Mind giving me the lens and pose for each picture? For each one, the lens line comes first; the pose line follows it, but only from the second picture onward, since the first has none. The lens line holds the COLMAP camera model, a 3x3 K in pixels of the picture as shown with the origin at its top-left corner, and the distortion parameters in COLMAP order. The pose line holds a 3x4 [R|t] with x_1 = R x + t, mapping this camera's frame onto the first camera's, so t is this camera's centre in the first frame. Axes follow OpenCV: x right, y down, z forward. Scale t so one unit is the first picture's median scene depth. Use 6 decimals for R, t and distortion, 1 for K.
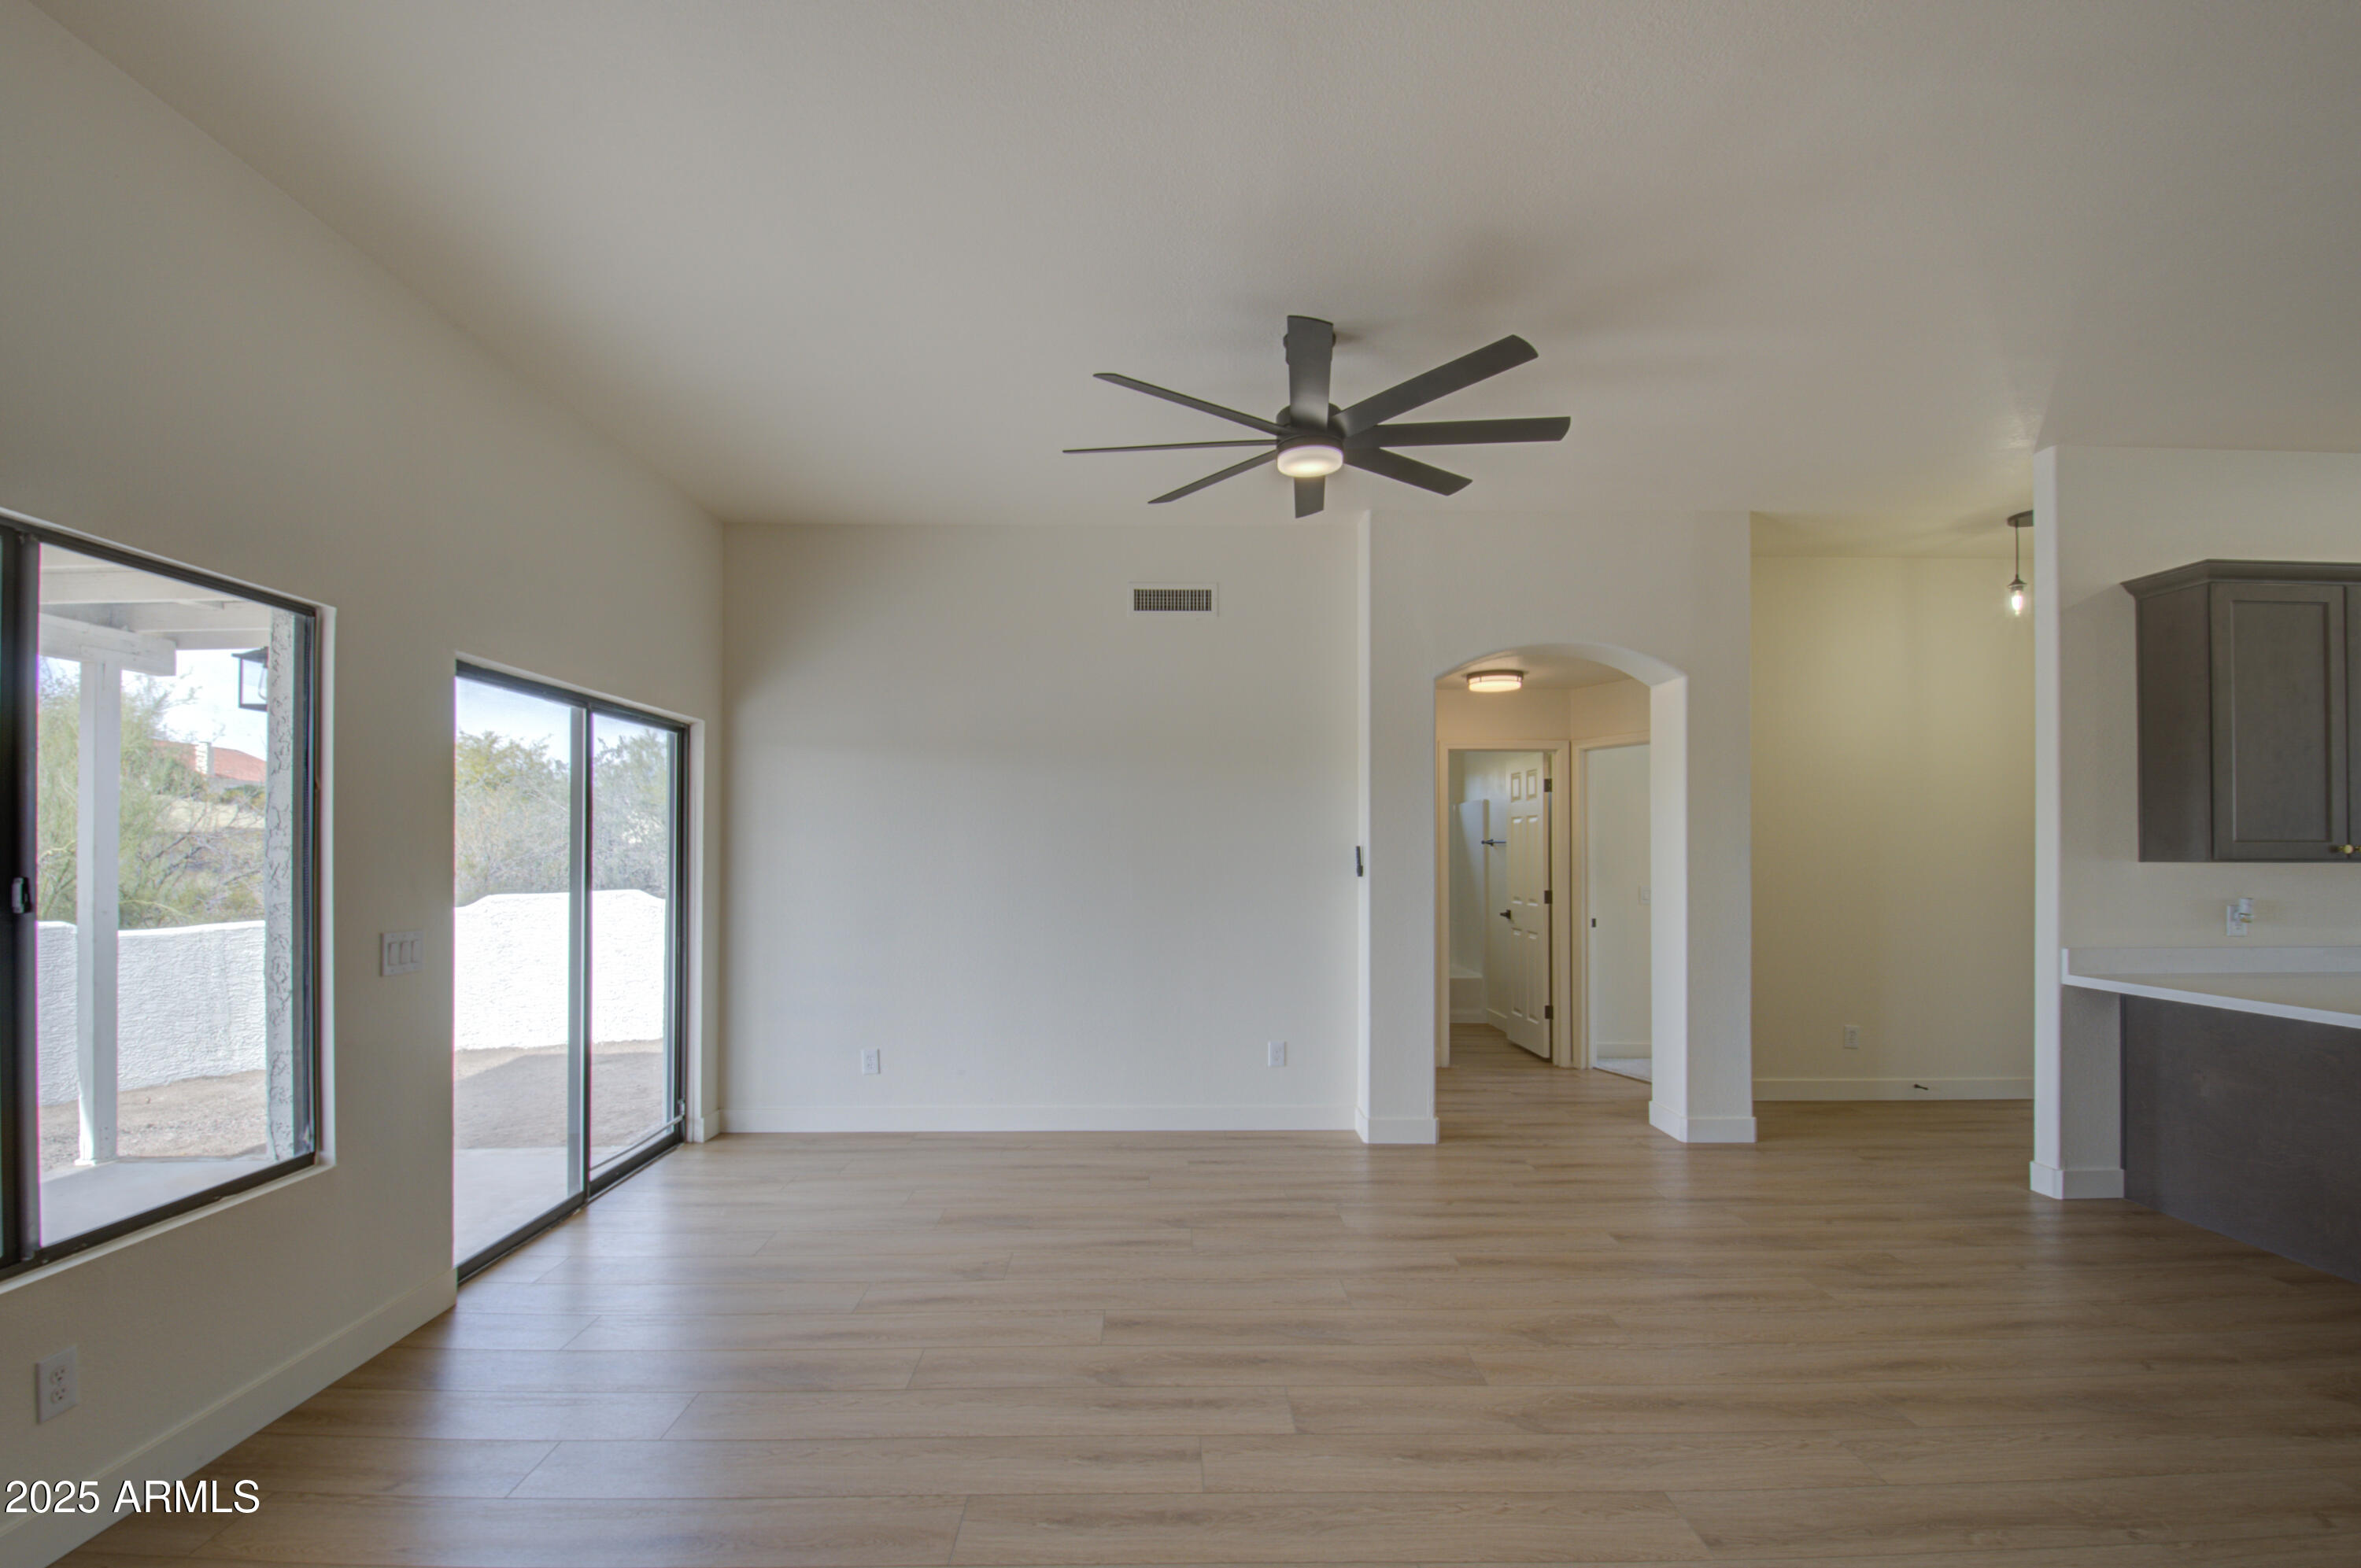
lens RADIAL K [[1053.1, 0, 1192.6], [0, 1053.1, 836.7], [0, 0, 1]] dist [0.008763, -0.010590]
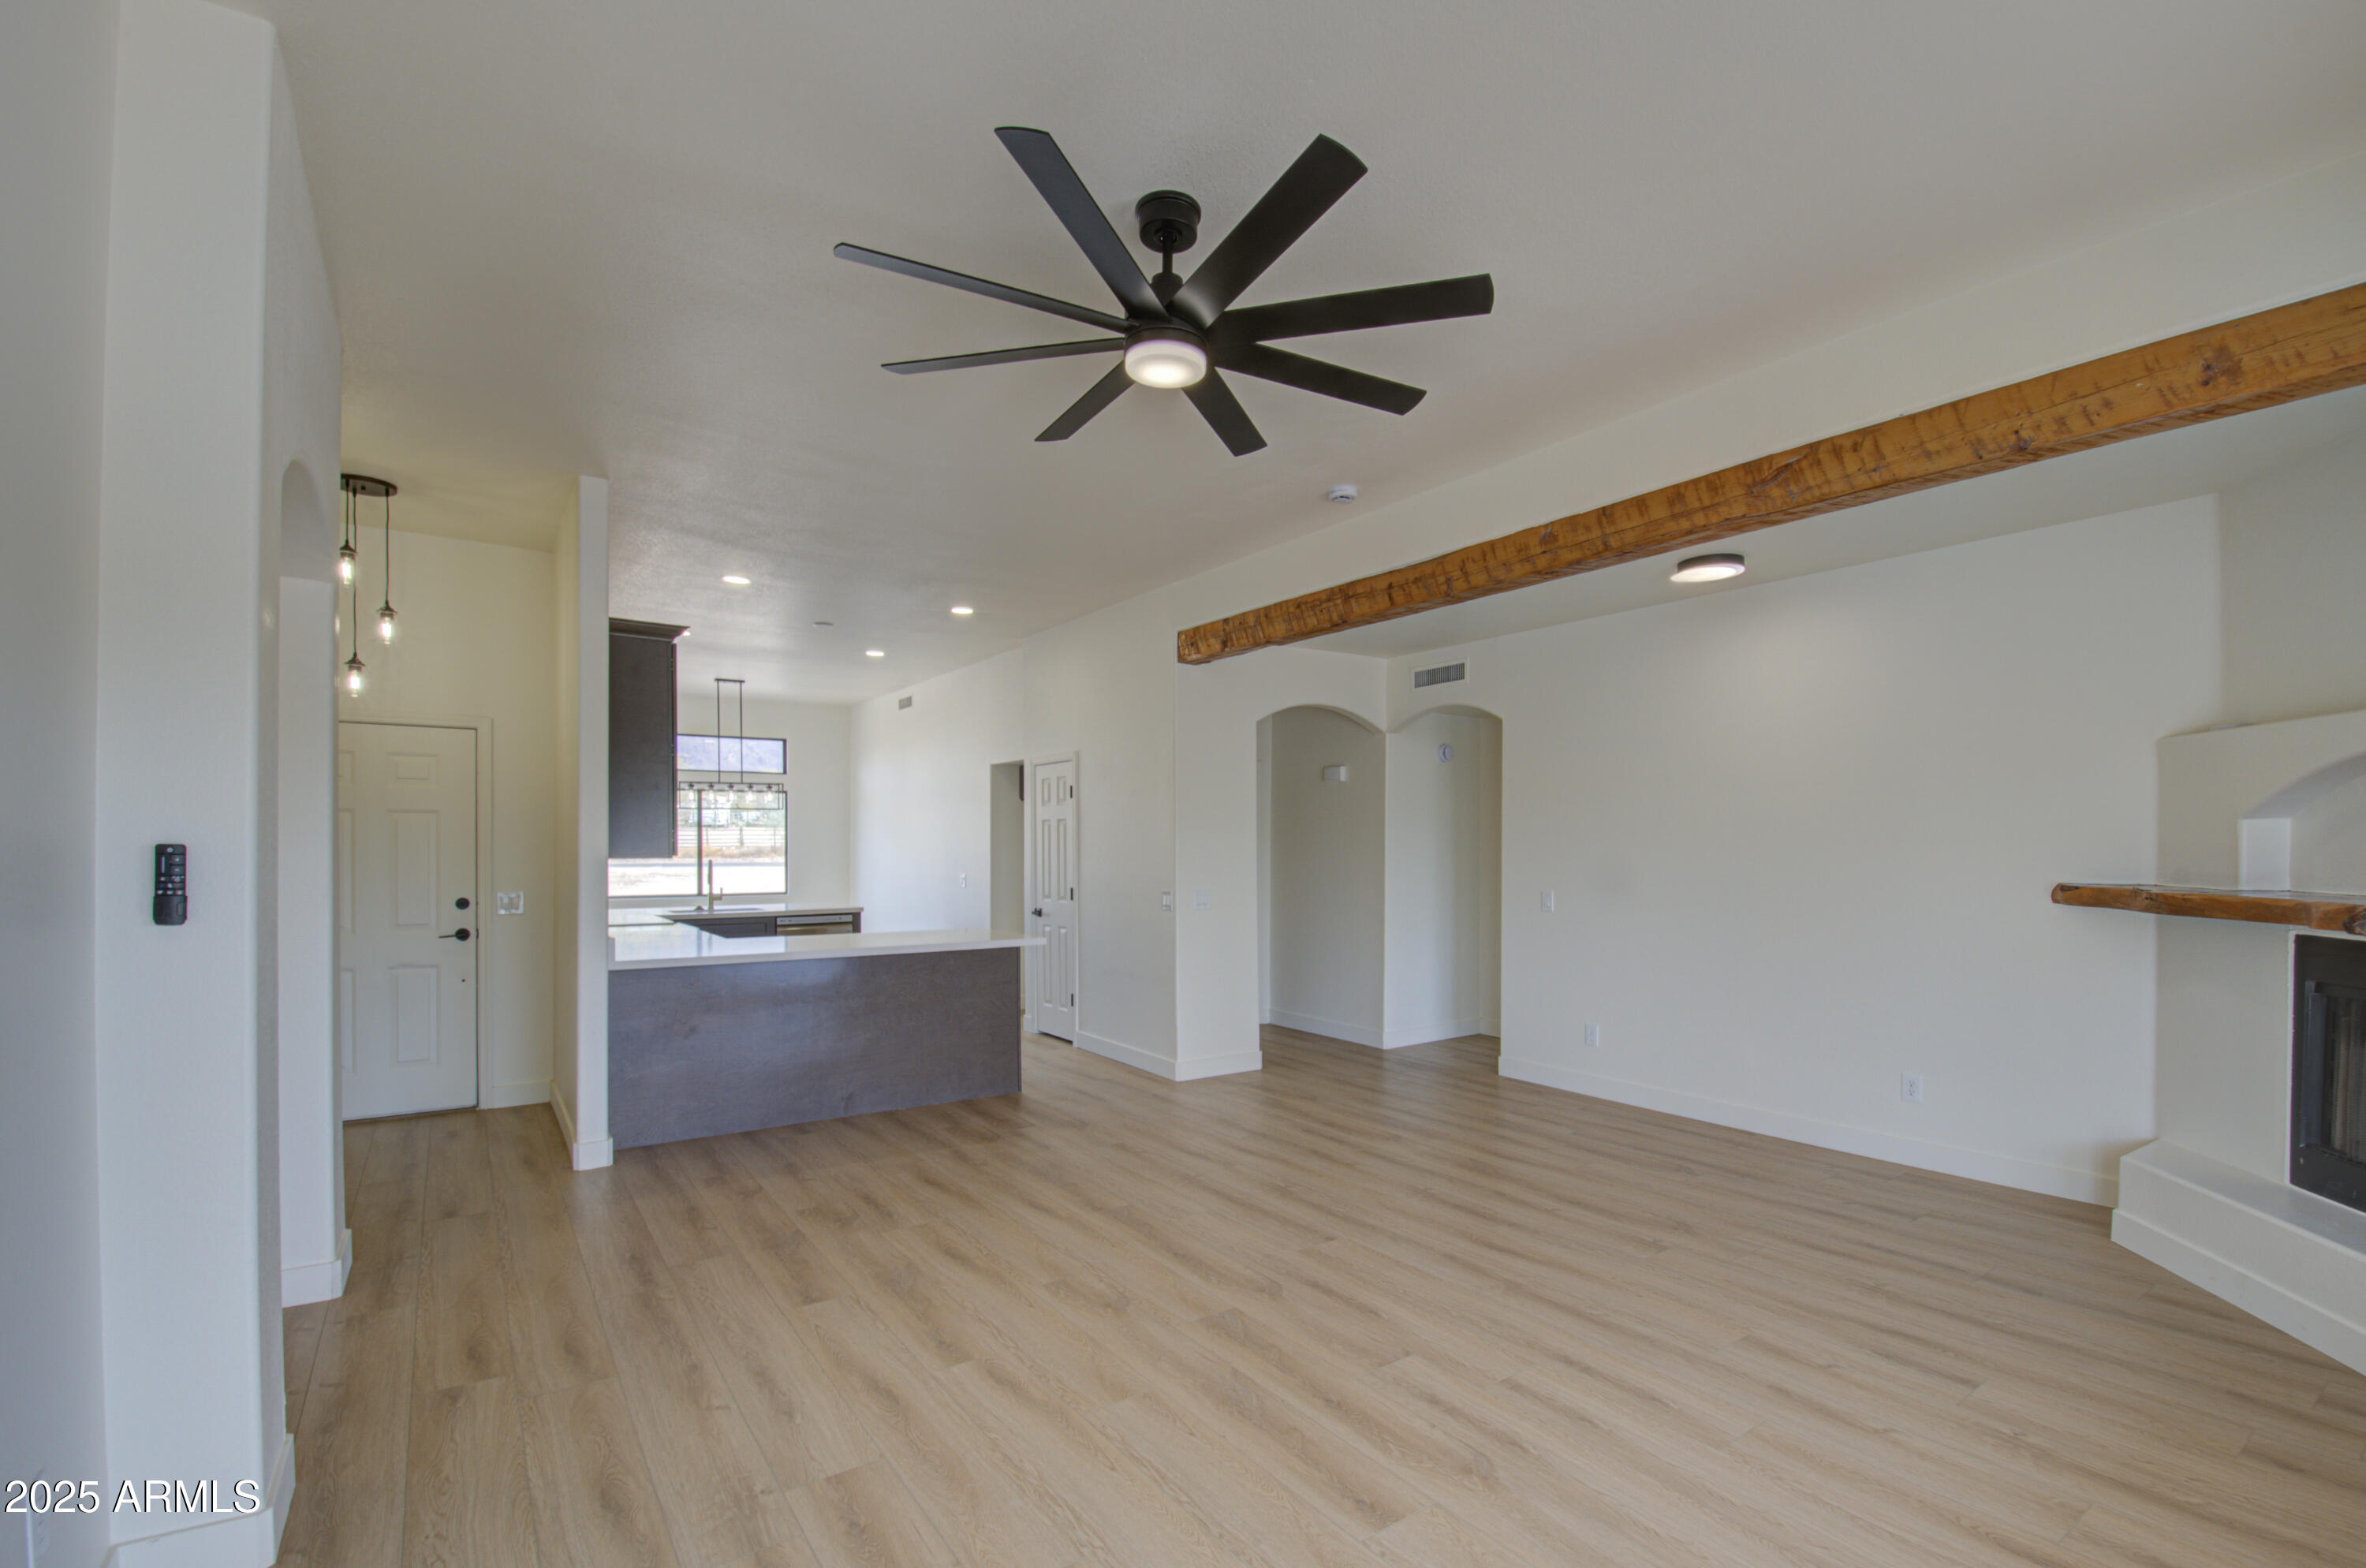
lens RADIAL K [[1055.5, 0, 1187.3], [0, 1055.5, 877.5], [0, 0, 1]] dist [0.008763, -0.010590]
pose [[-0.541095, -0.029125, 0.840457, -0.463416], [-0.009011, 0.999544, 0.028836, 0.004784], [-0.840913, 0.008030, -0.541111, 1.164238]]
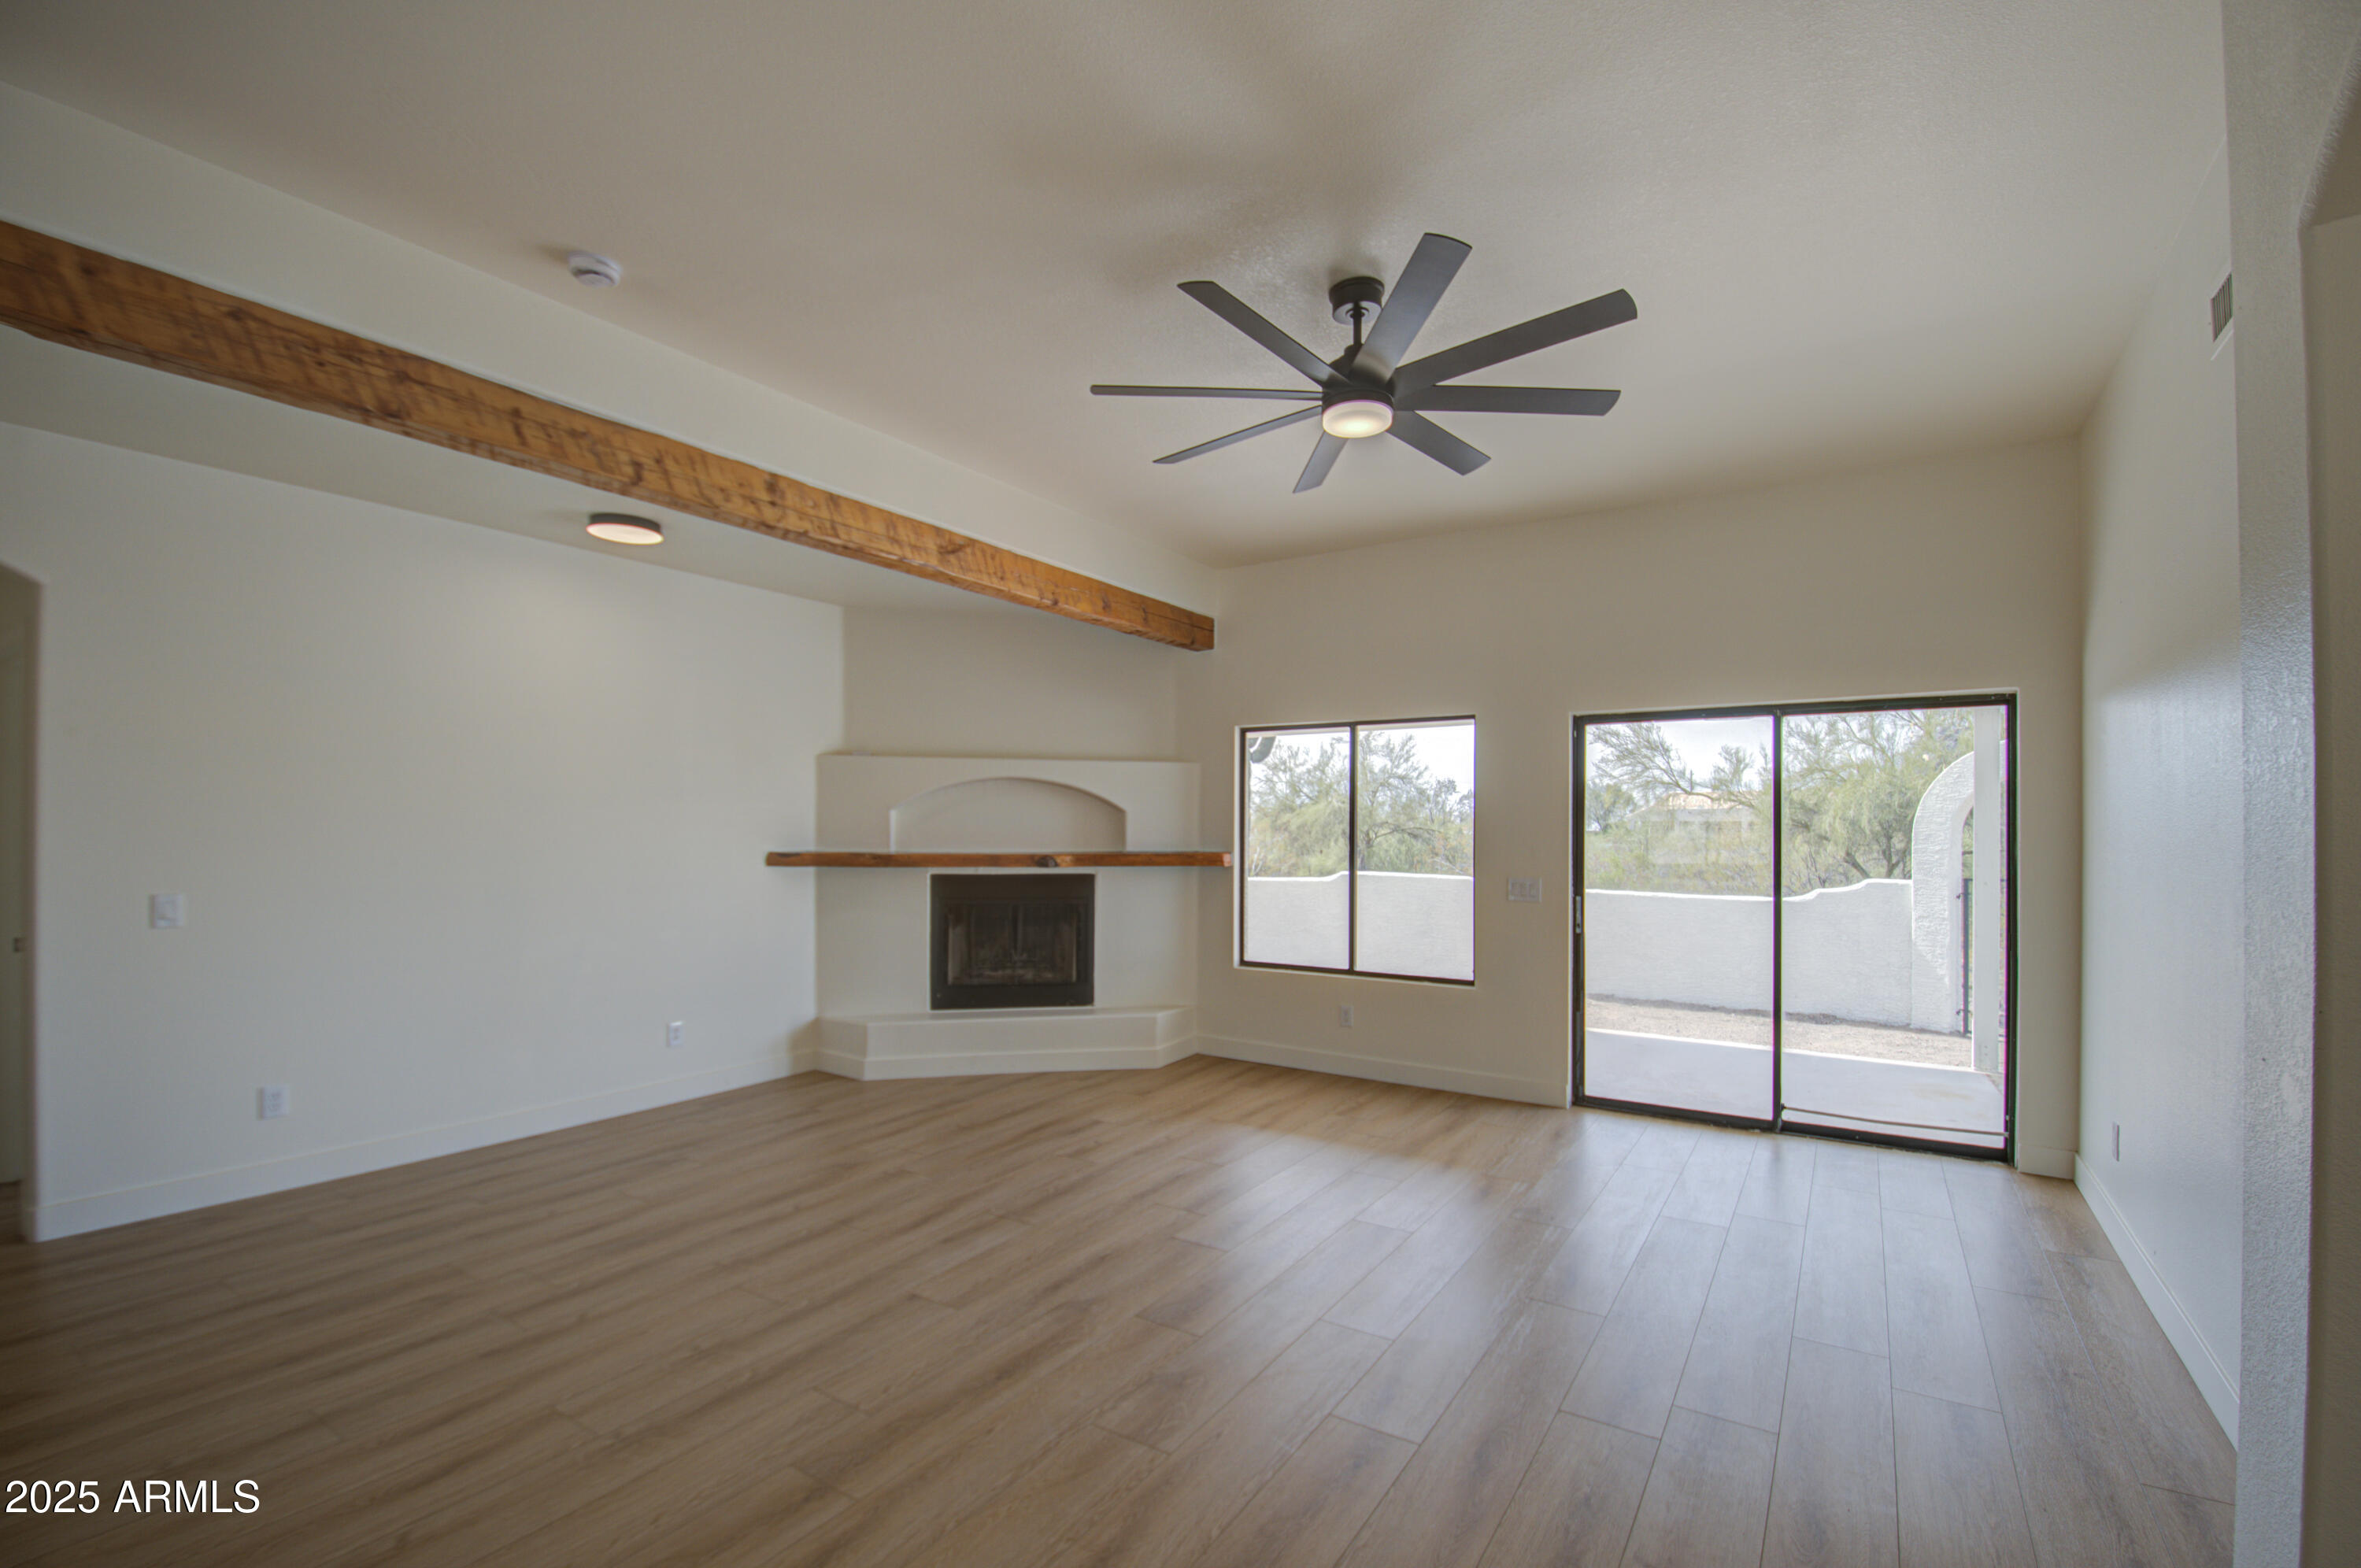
lens RADIAL K [[1053.1, 0, 1177.5], [0, 1053.1, 839.8], [0, 0, 1]] dist [0.008763, -0.010590]
pose [[-0.572735, -0.000085, -0.819740, 0.798575], [0.001306, 0.999999, -0.001016, 0.018738], [0.819739, -0.001653, -0.572734, 1.152759]]
